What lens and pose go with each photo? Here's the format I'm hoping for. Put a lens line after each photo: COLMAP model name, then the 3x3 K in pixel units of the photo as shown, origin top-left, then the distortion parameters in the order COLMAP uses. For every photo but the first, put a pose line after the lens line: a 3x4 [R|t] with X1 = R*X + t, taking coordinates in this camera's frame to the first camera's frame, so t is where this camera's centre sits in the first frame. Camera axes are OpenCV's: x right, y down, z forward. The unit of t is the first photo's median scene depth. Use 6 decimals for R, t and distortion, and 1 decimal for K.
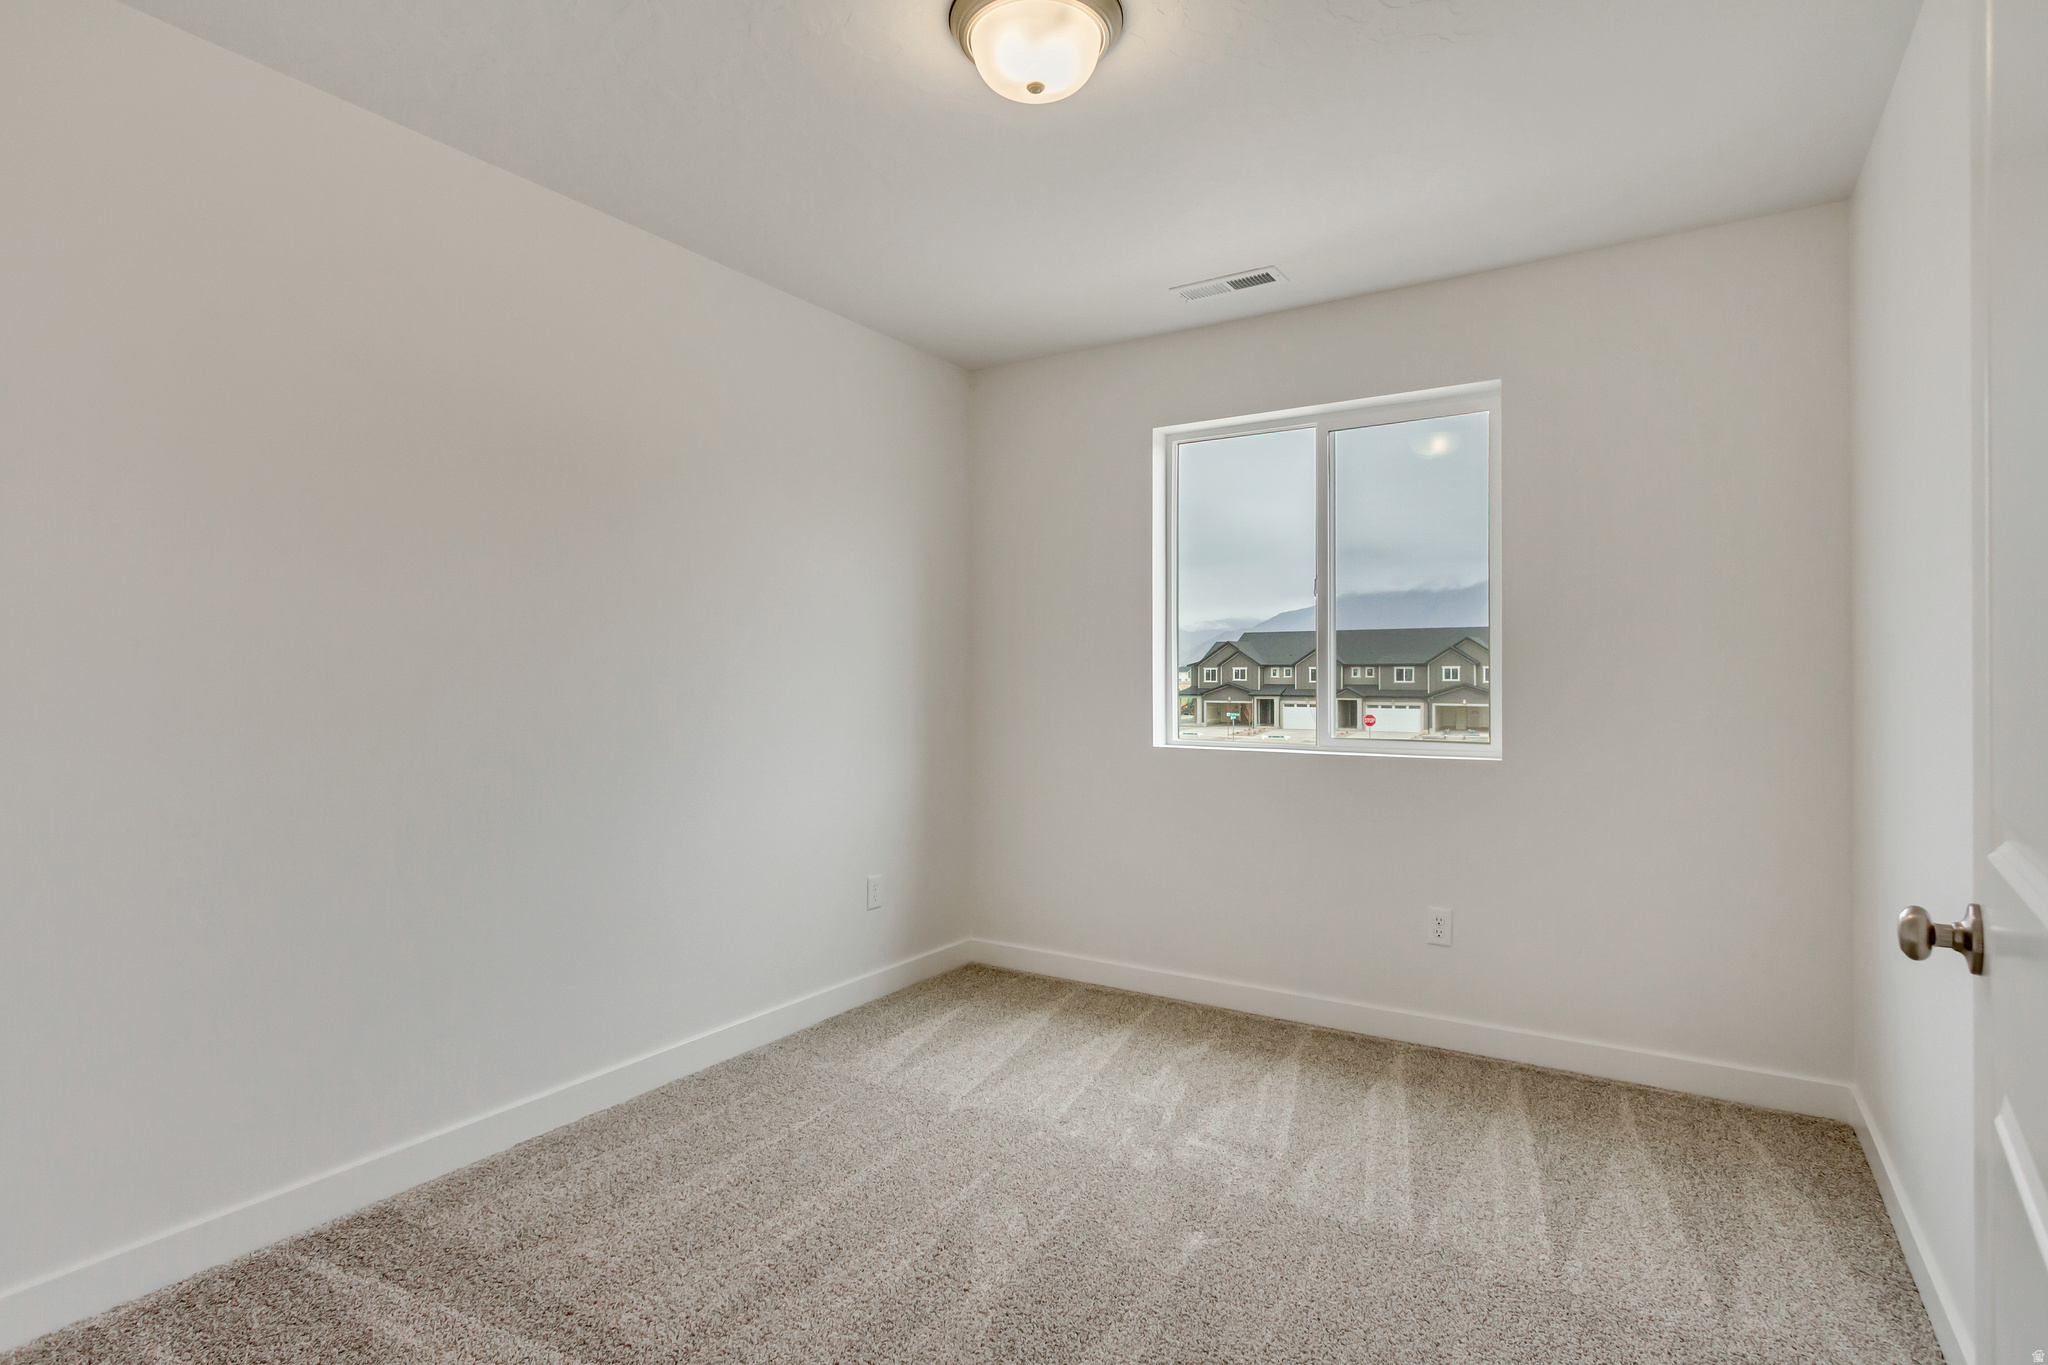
lens RADIAL K [[960.2, 0, 1024.0], [0, 960.2, 682.5], [0, 0, 1]] dist [-0.026225, -0.000220]
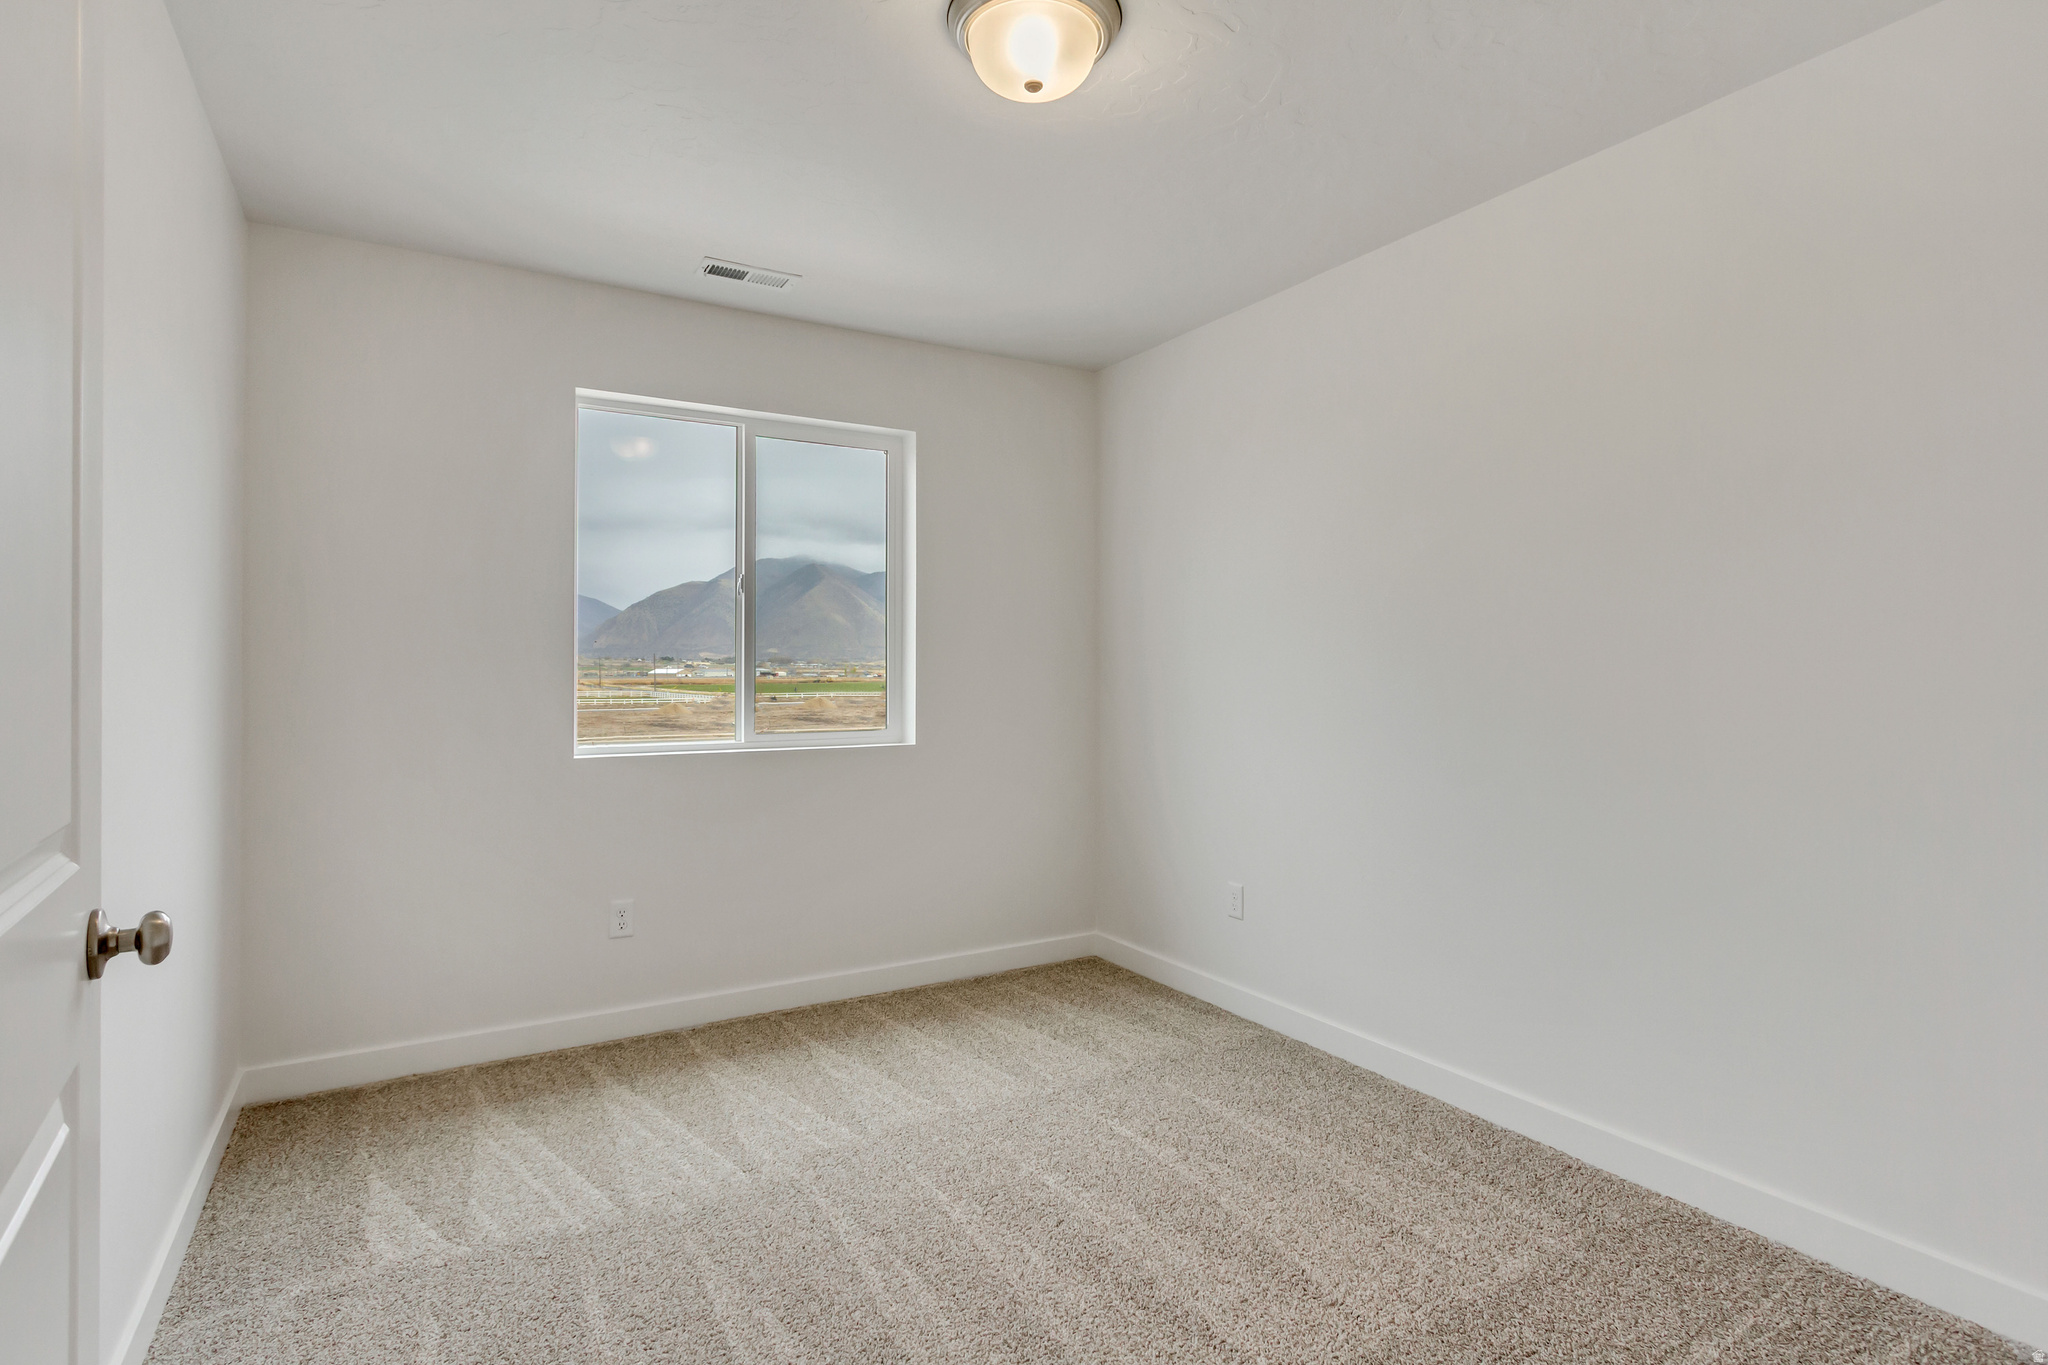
lens RADIAL K [[975.5, 0, 1024.0], [0, 975.5, 682.5], [0, 0, 1]] dist [0.001282, -0.000551]
pose [[0.463619, -0.009663, 0.885982, -0.490153], [-0.003004, 0.999918, 0.012477, -0.014247], [-0.886029, -0.008446, 0.463552, 0.255079]]
